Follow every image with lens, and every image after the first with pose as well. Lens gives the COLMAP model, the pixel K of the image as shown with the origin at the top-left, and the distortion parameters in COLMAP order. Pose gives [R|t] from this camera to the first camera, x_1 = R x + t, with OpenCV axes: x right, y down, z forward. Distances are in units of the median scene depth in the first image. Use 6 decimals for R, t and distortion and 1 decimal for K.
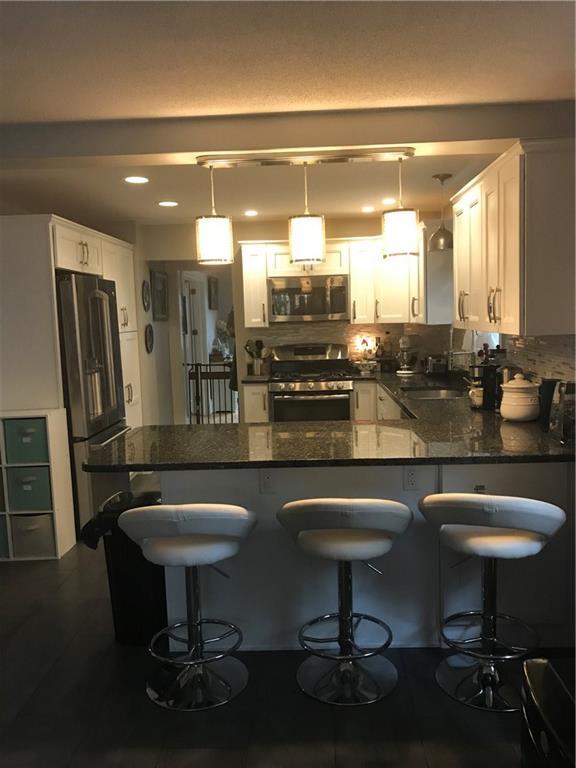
lens RADIAL K [[640.3, 0, 288.7], [0, 640.3, 383.2], [0, 0, 1]] dist [0.033525, -0.009471]
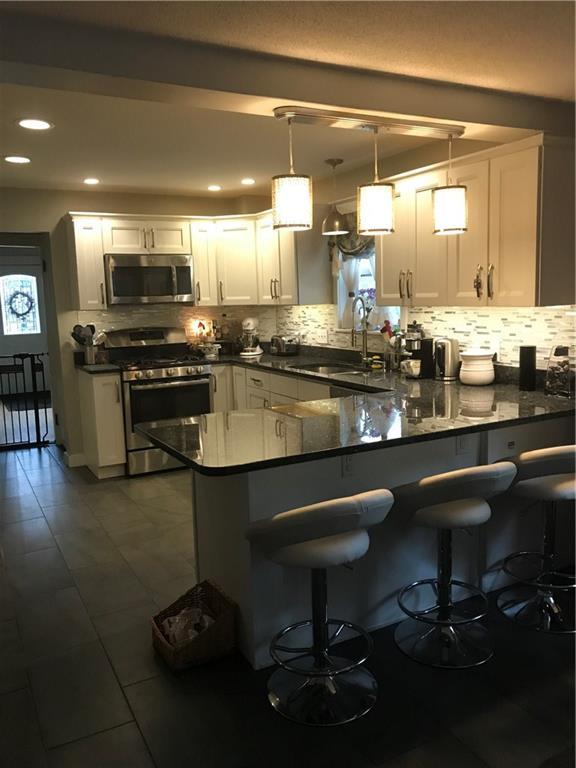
lens RADIAL K [[631.8, 0, 289.0], [0, 631.8, 382.2], [0, 0, 1]] dist [0.015341, 0.004641]
pose [[0.872553, -0.065106, 0.484162, -0.249593], [0.056804, 0.997878, 0.031815, -0.000636], [-0.485206, -0.000257, 0.874400, 0.101675]]
